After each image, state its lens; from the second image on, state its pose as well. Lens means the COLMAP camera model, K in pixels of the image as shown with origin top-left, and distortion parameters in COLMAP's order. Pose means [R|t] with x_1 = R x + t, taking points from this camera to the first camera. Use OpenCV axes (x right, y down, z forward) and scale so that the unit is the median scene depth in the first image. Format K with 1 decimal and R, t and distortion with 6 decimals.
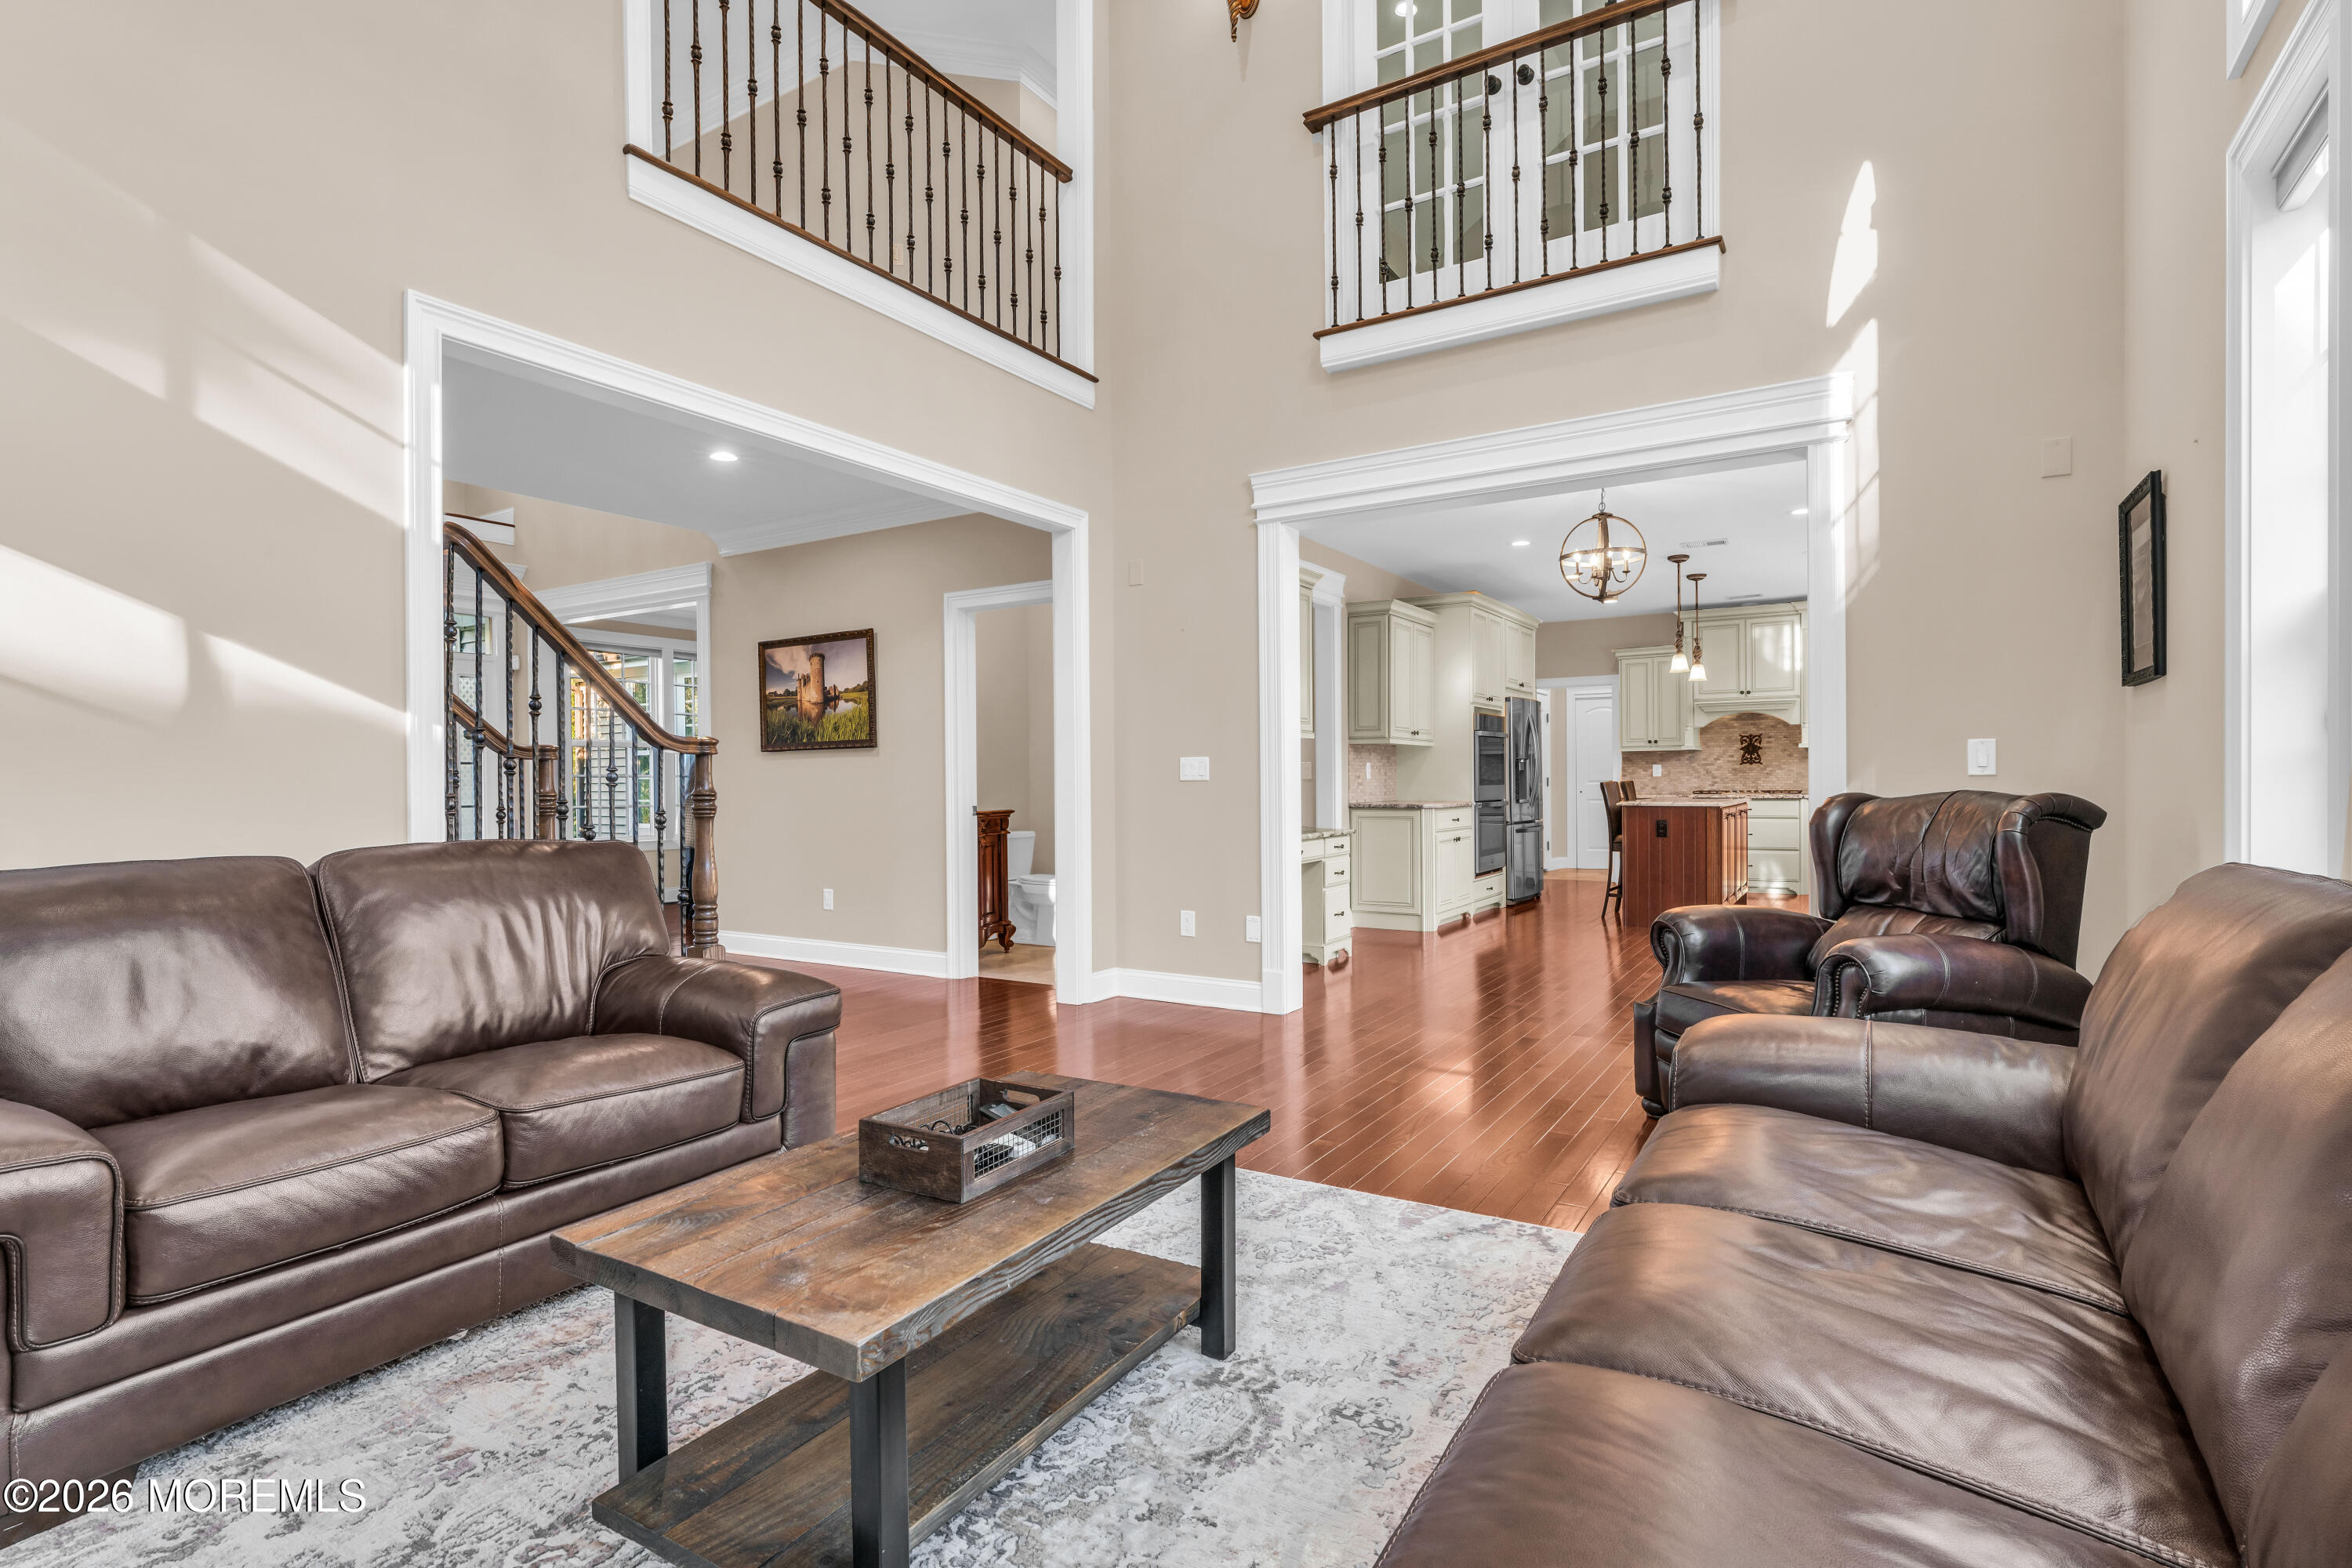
lens RADIAL K [[1149.5, 0, 1182.4], [0, 1149.5, 773.5], [0, 0, 1]] dist [-0.000884, -0.000919]
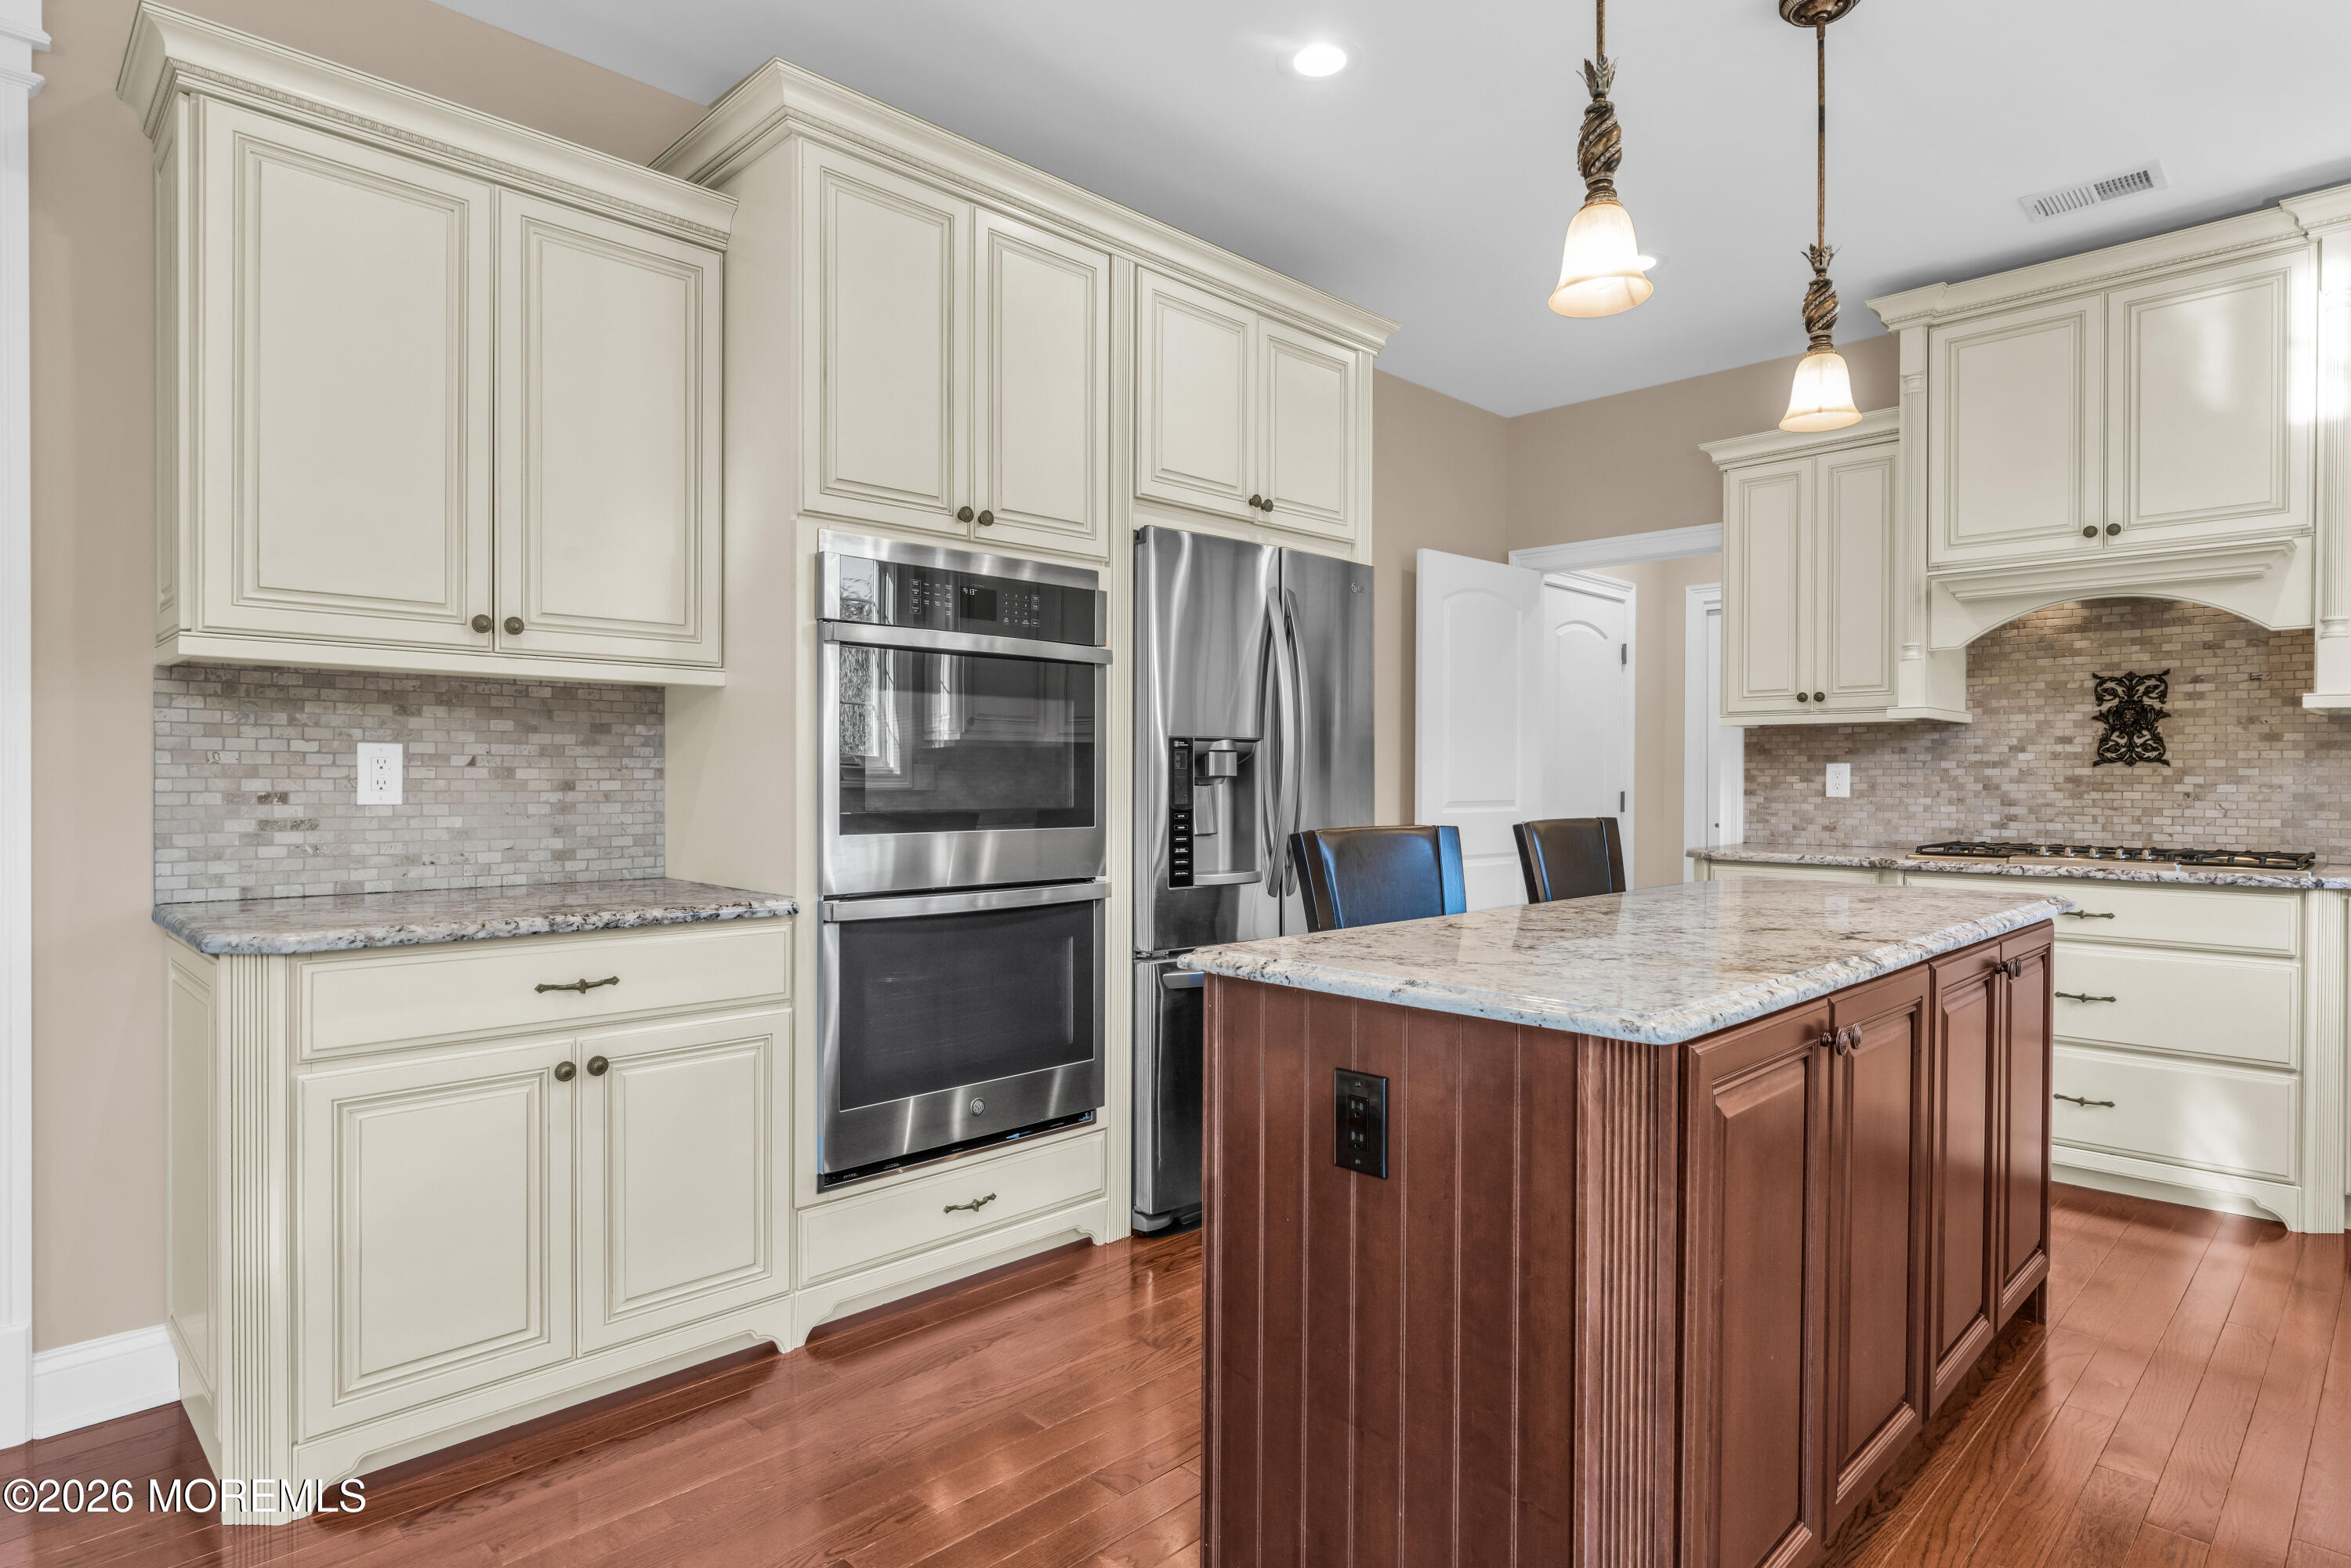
lens RADIAL K [[1275.4, 0, 1175.5], [0, 1275.4, 784.0], [0, 0, 1]] dist [-0.003707, -0.000862]
pose [[0.972300, 0.010593, -0.233497, 0.319464], [-0.008620, 0.999918, 0.009470, -0.003672], [0.233578, -0.007195, 0.972311, 0.592780]]
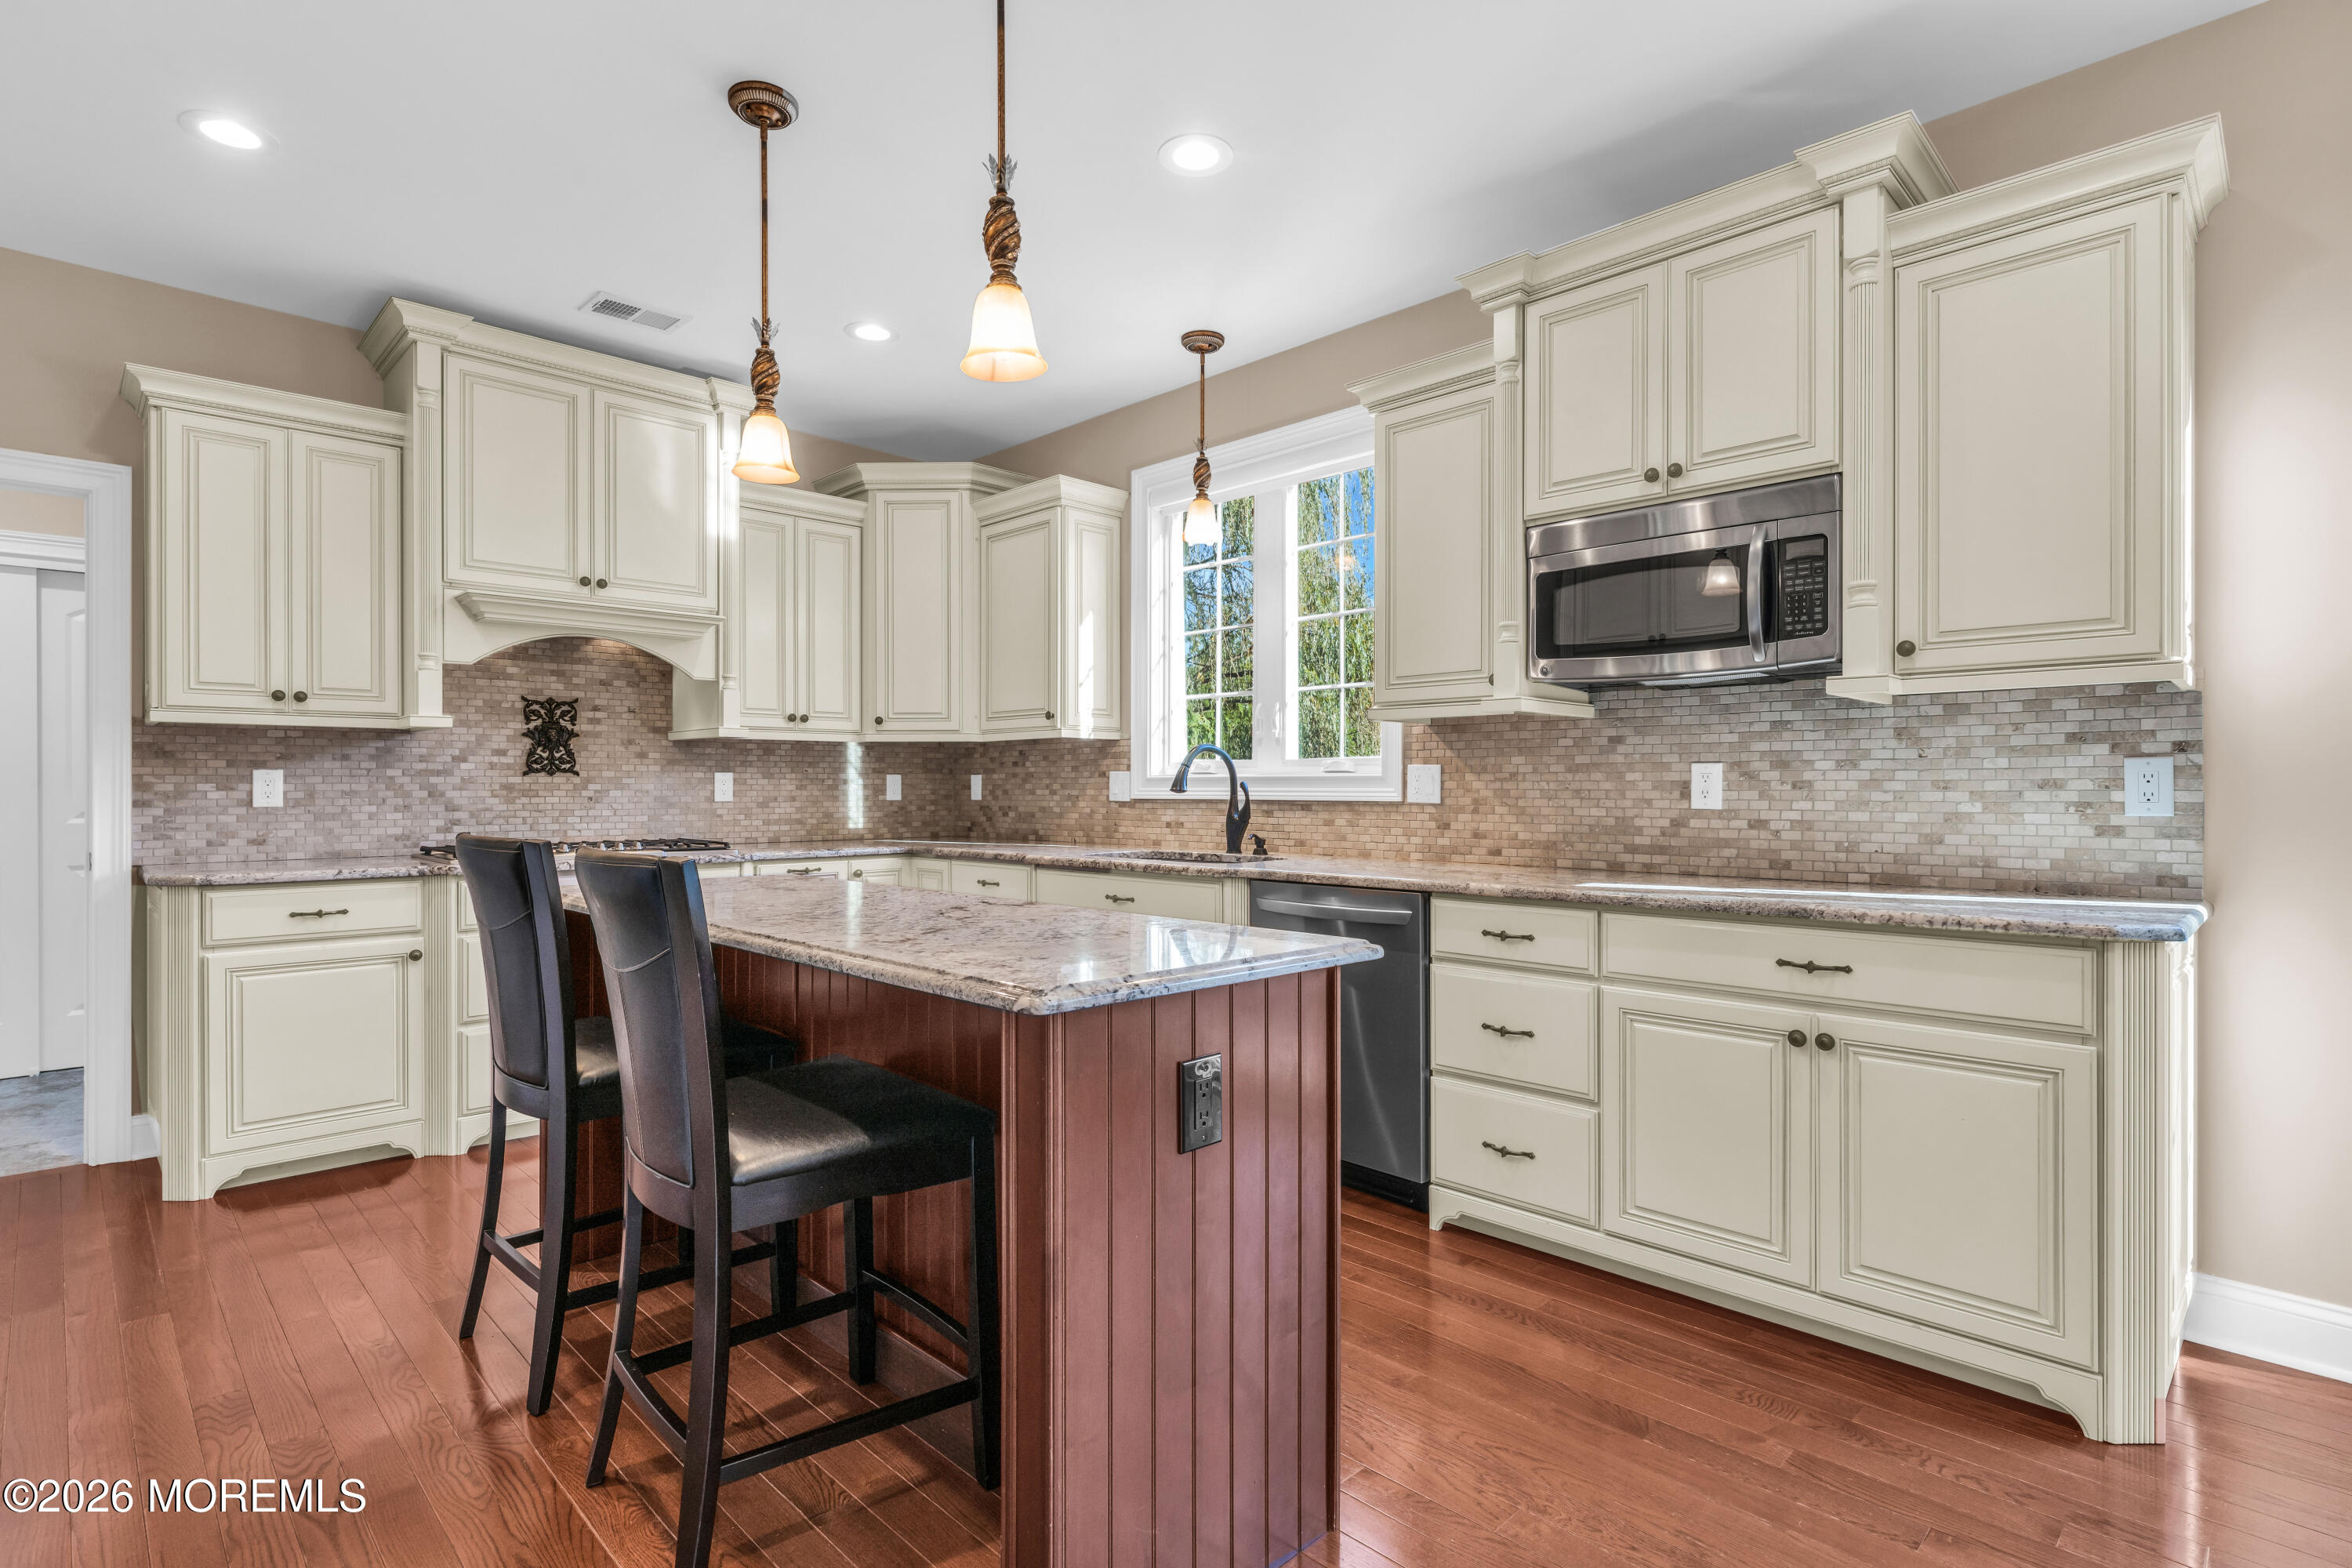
lens RADIAL K [[1137.0, 0, 1176.0], [0, 1137.0, 784.0], [0, 0, 1]] dist [-0.000235, -0.000351]
pose [[0.236697, 0.009506, 0.971537, 0.169847], [-0.004058, 0.999953, -0.008796, -0.002230], [-0.971575, -0.001860, 0.236724, 0.706463]]
